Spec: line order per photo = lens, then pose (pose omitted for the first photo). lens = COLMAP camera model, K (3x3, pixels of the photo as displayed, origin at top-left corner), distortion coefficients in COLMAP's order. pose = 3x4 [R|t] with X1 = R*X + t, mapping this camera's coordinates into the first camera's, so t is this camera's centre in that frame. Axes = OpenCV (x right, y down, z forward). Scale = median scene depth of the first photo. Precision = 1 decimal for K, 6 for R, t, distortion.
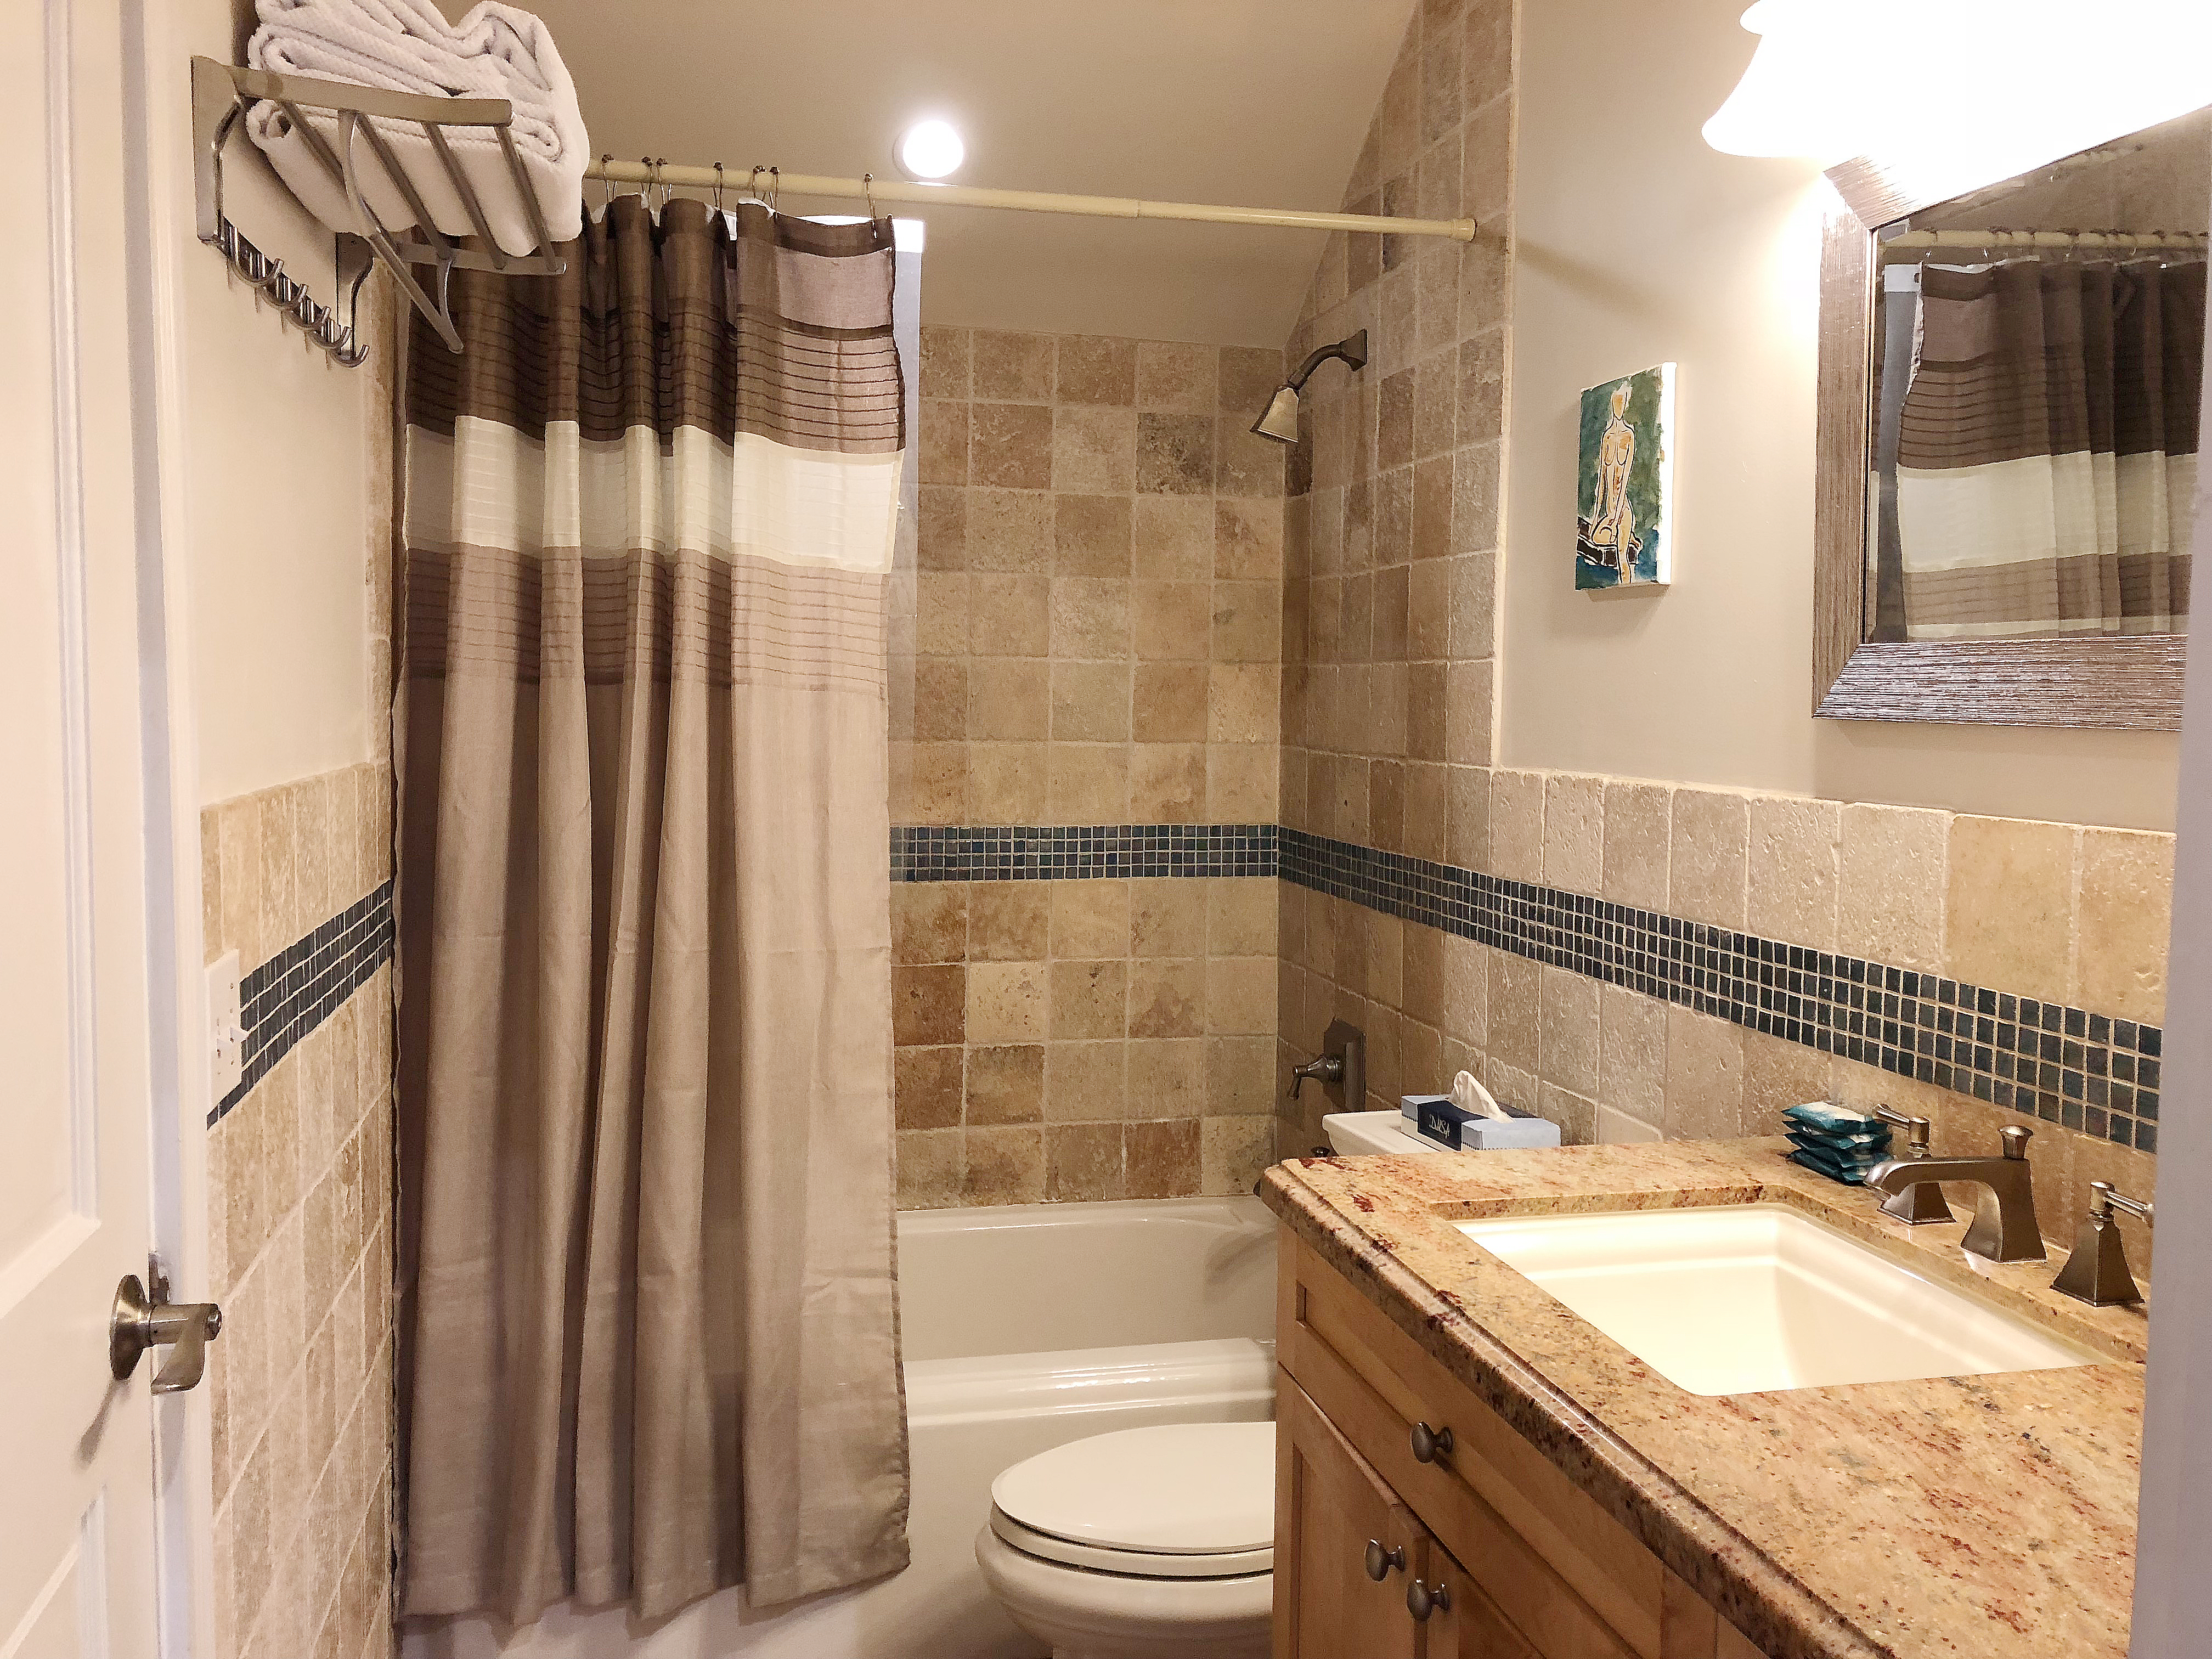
lens RADIAL K [[1809.3, 0, 1089.6], [0, 1809.3, 809.7], [0, 0, 1]] dist [0.069488, -0.097732]
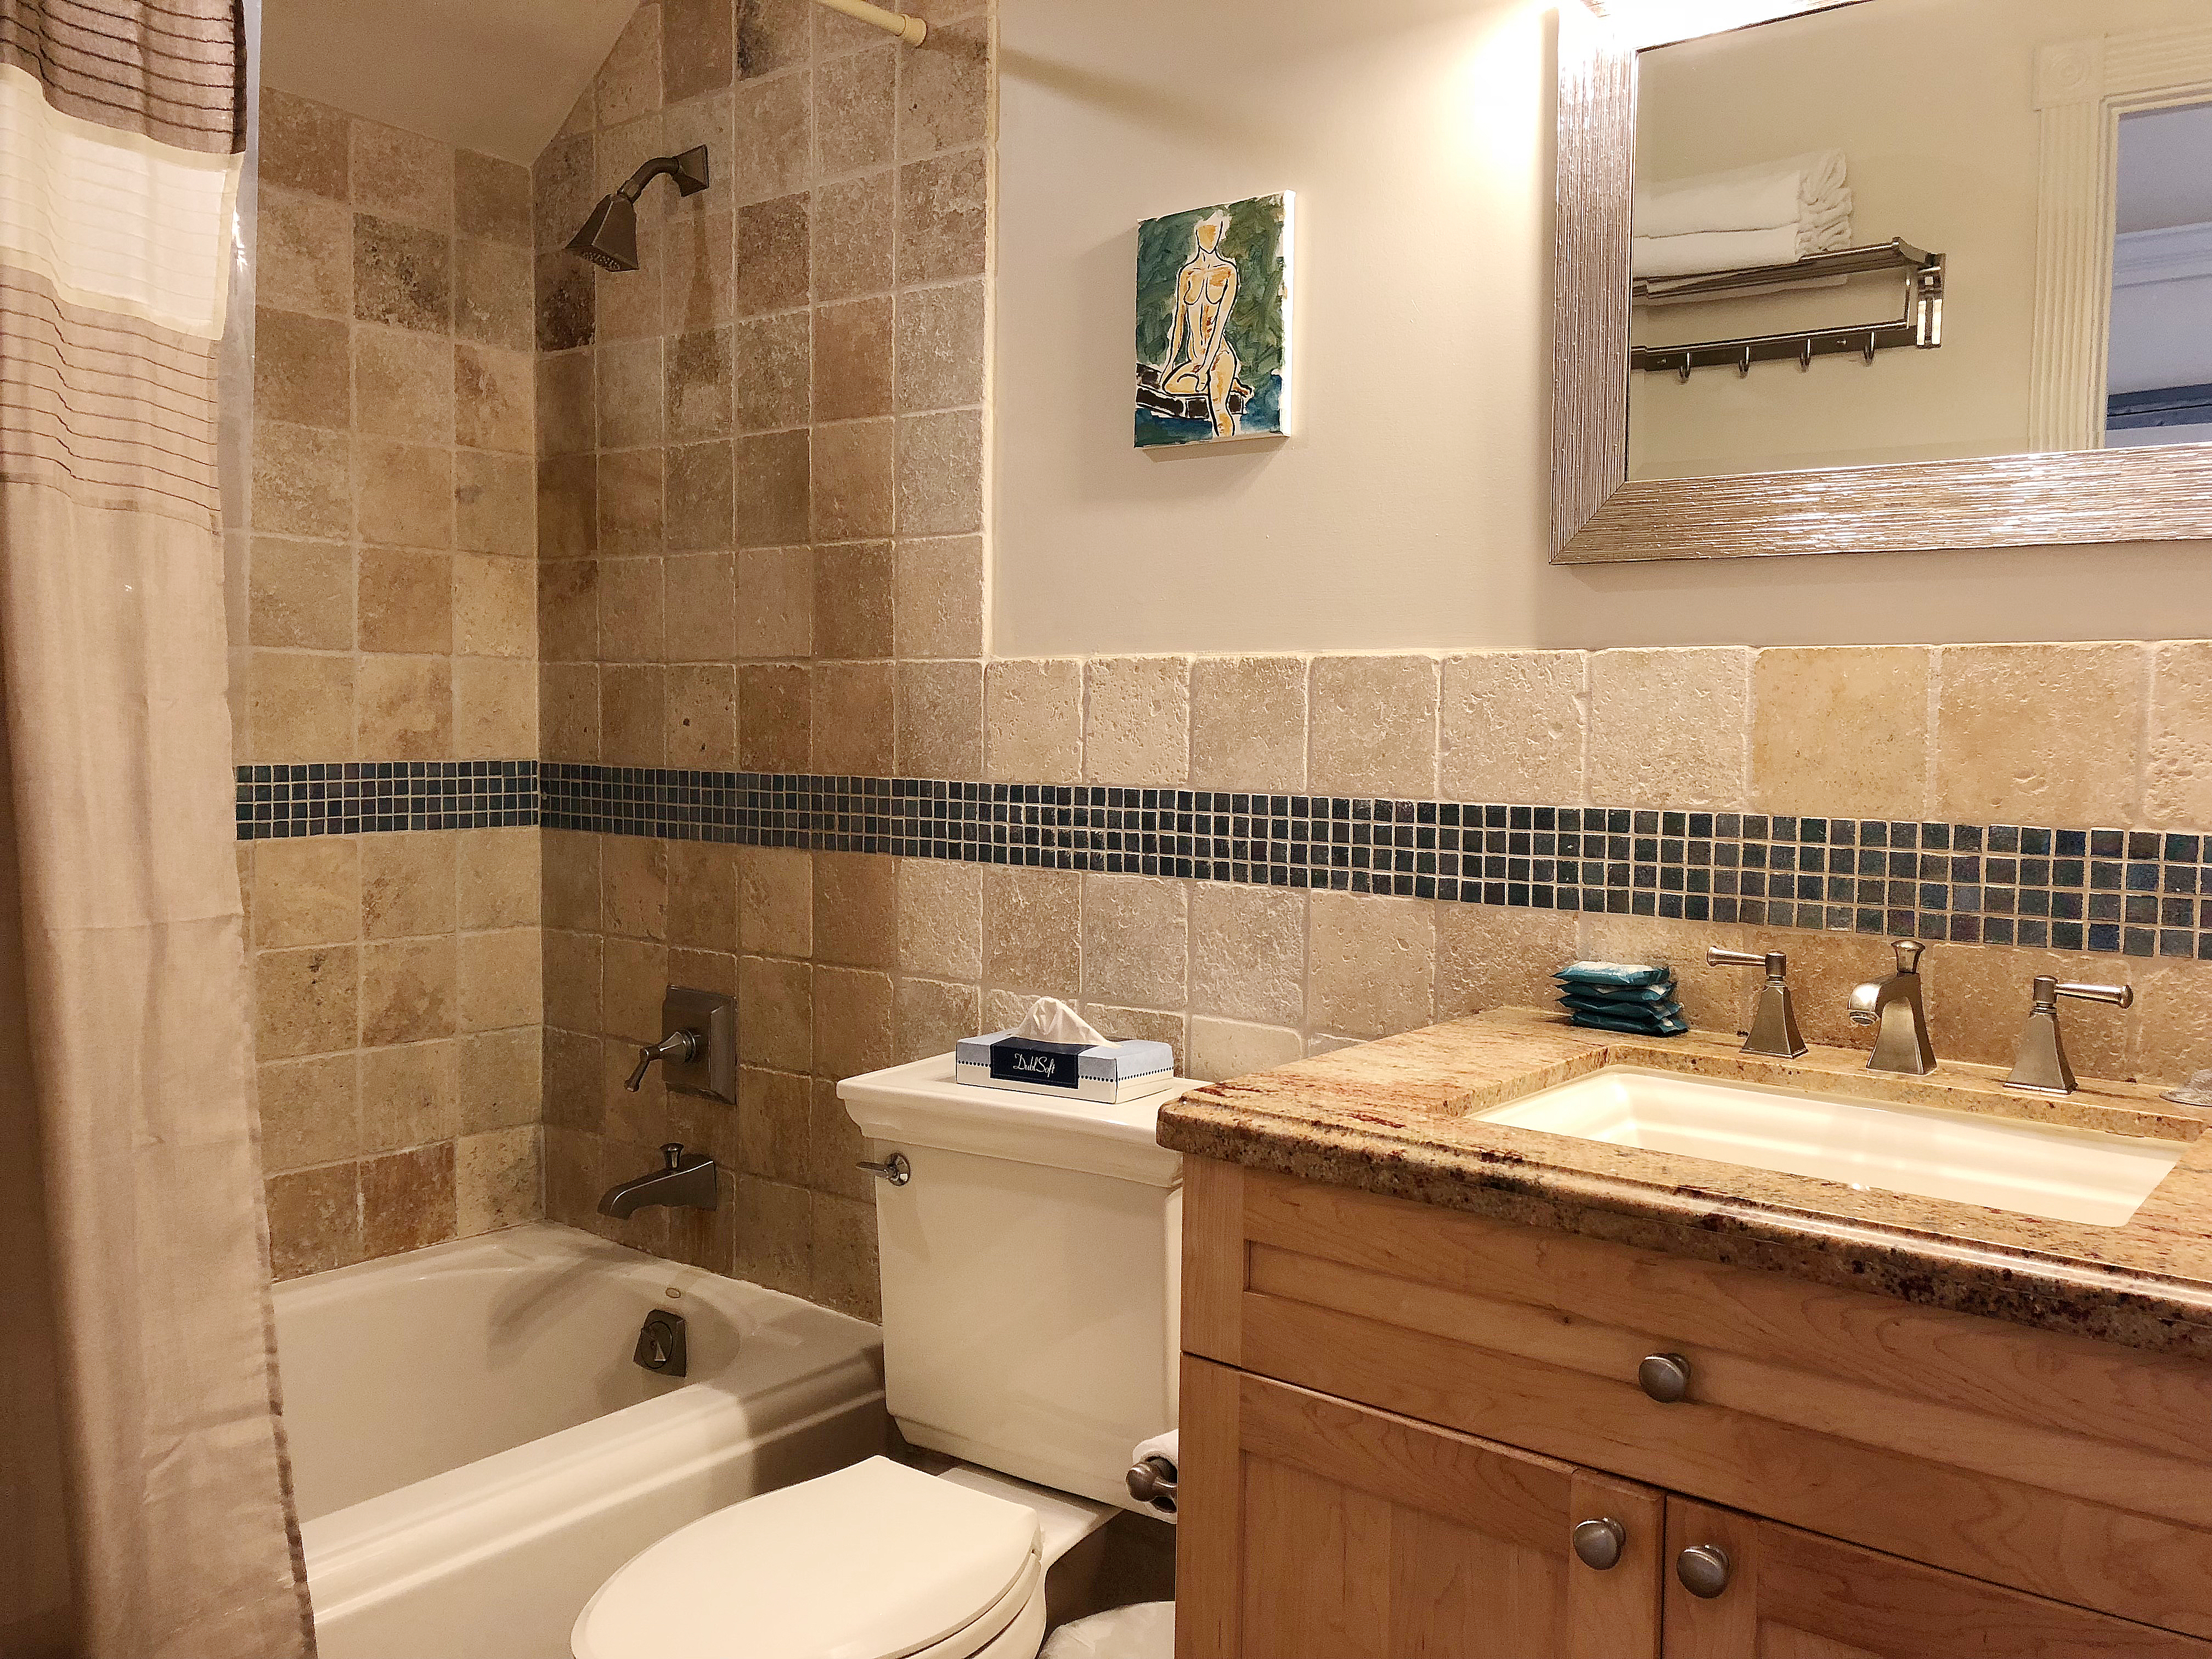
lens RADIAL K [[1809.3, 0, 1089.6], [0, 1809.3, 809.7], [0, 0, 1]] dist [0.069488, -0.097732]
pose [[0.782772, -0.033340, 0.621415, -0.283899], [0.037251, 0.999284, 0.006689, 0.046211], [-0.621193, 0.017912, 0.783453, 0.294832]]
